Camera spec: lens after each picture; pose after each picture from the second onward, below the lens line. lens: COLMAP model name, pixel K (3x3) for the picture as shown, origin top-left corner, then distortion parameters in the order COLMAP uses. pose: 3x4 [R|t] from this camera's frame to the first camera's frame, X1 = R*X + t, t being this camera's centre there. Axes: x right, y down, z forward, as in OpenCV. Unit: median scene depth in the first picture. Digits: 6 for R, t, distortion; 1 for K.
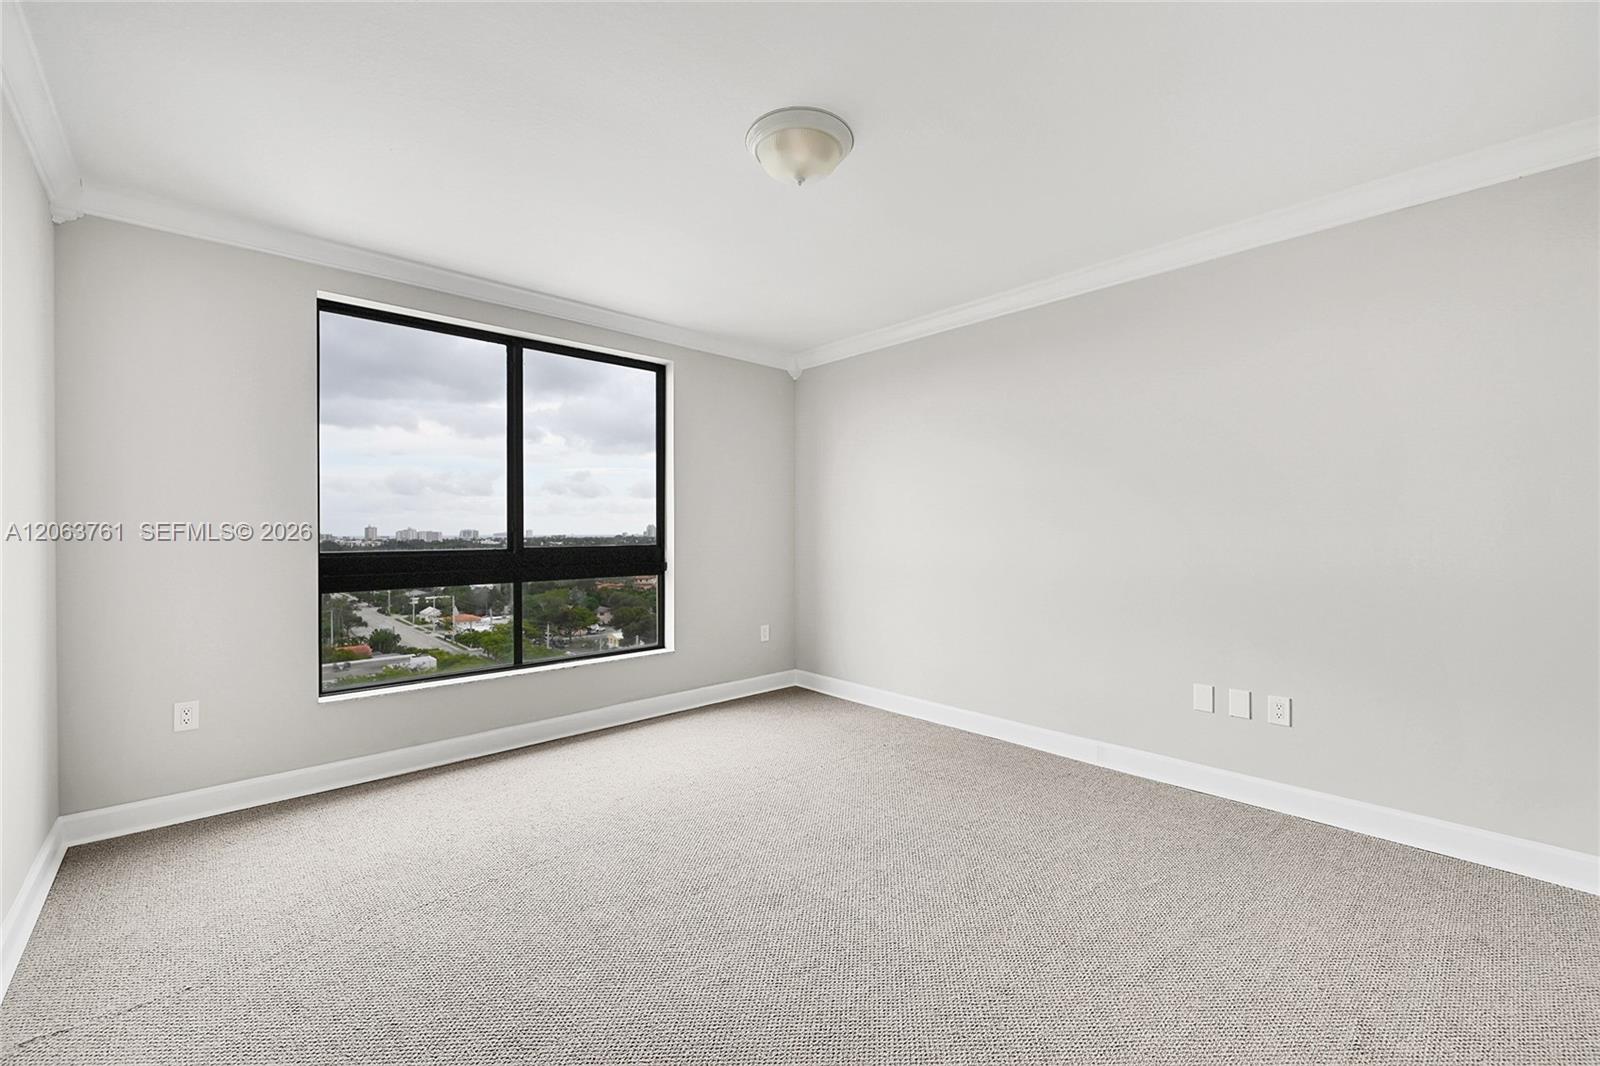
lens RADIAL K [[632.1, 0, 770.6], [0, 632.1, 532.0], [0, 0, 1]] dist [-0.001258, -0.000464]
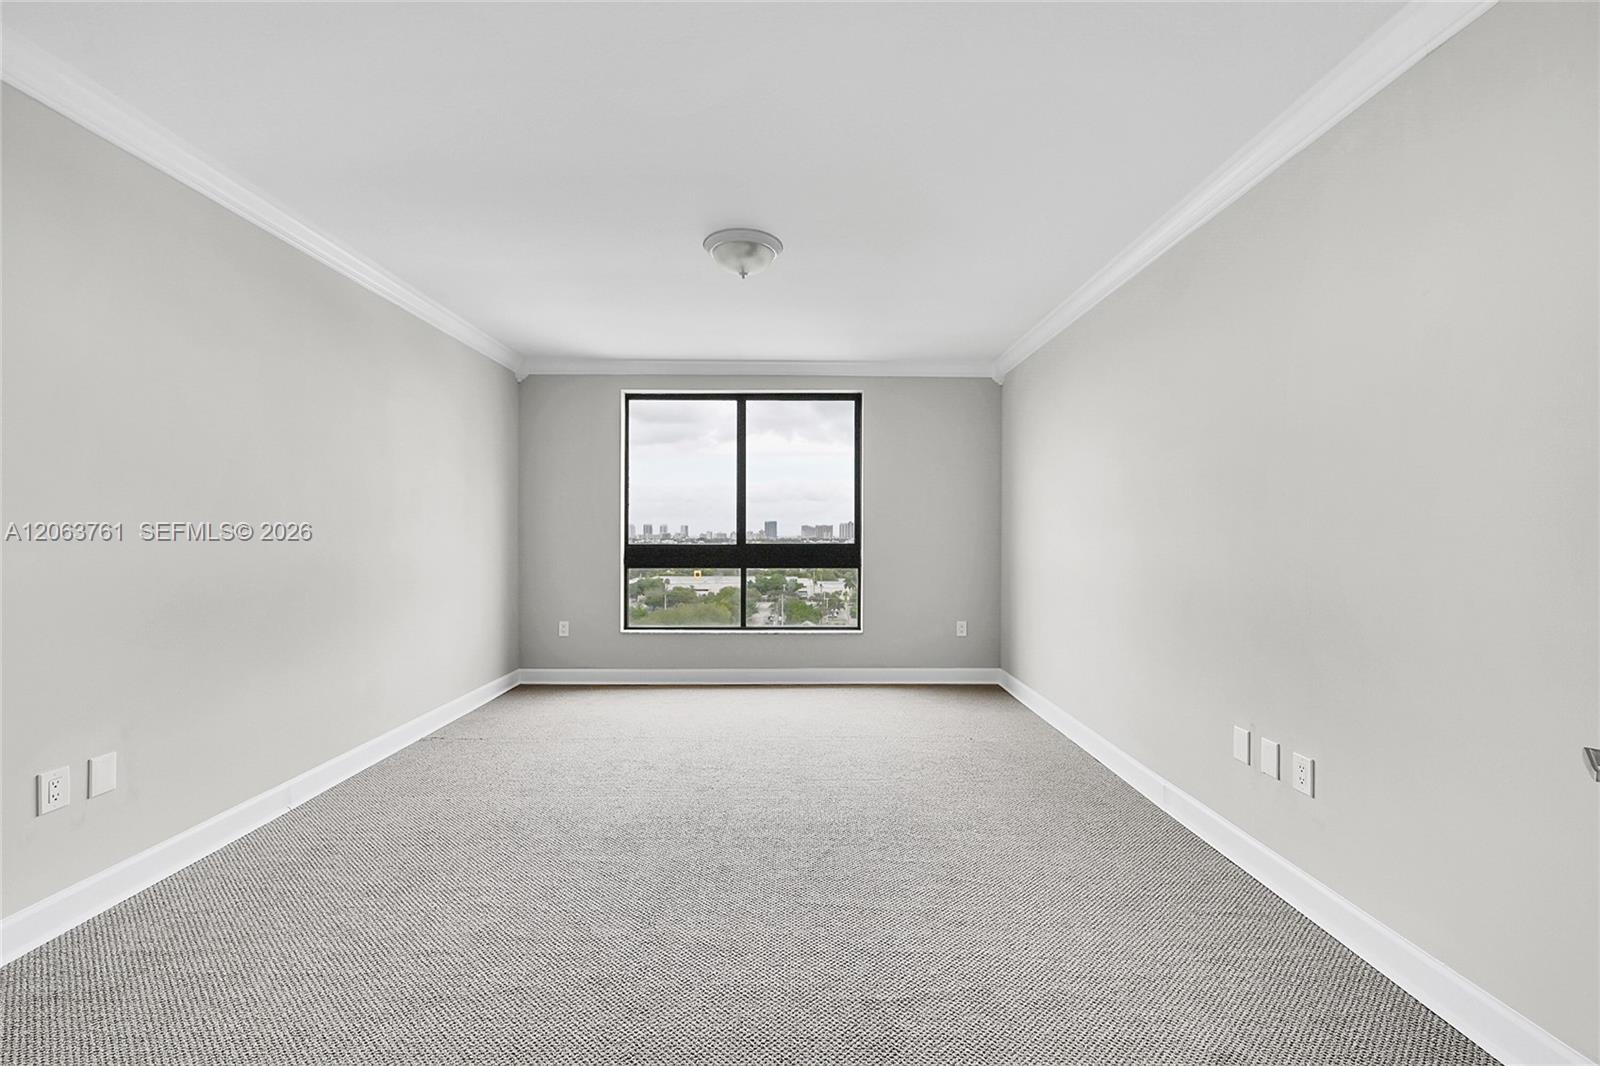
lens RADIAL K [[632.1, 0, 808.0], [0, 632.1, 524.2], [0, 0, 1]] dist [-0.001258, -0.000464]
pose [[0.752506, -0.005836, -0.658560, 0.574026], [-0.004343, 0.999895, -0.013824, 0.001279], [0.658572, 0.013263, 0.752401, 0.036067]]
